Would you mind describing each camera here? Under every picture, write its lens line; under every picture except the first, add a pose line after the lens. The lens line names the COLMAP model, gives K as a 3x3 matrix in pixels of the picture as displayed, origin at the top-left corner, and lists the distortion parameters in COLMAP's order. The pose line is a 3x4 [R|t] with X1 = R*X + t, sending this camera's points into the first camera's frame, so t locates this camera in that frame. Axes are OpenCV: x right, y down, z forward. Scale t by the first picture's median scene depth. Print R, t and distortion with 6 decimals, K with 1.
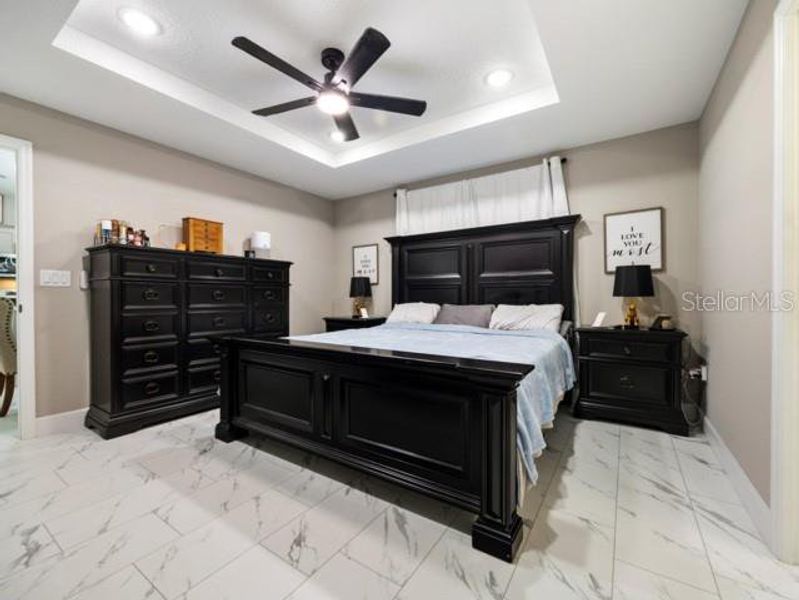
lens RADIAL K [[333.6, 0, 399.5], [0, 333.6, 300.0], [0, 0, 1]] dist [0.000009, 0.000313]
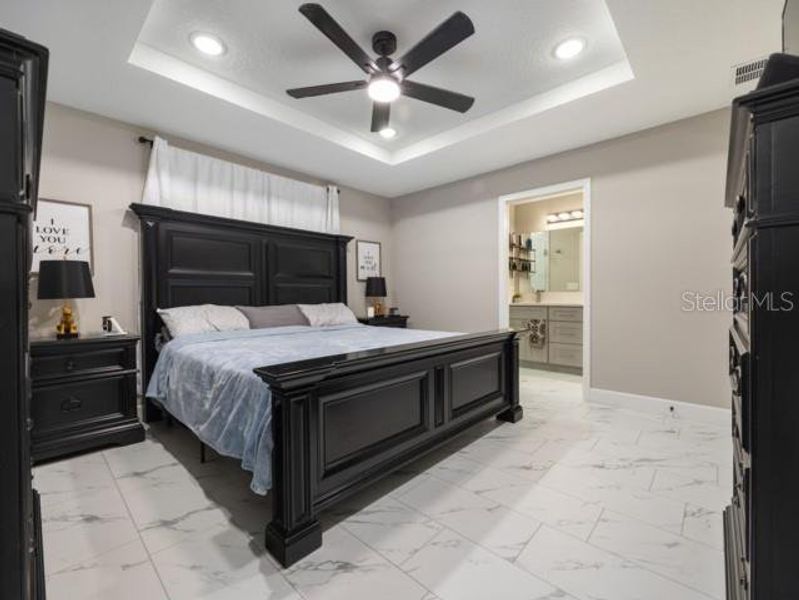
lens RADIAL K [[344.3, 0, 399.7], [0, 344.3, 295.7], [0, 0, 1]] dist [-0.001218, -0.000099]
pose [[0.166972, 0.007132, 0.985936, -0.881763], [0.021351, 0.999713, -0.010847, 0.005327], [-0.985730, 0.022862, 0.166772, 0.618164]]
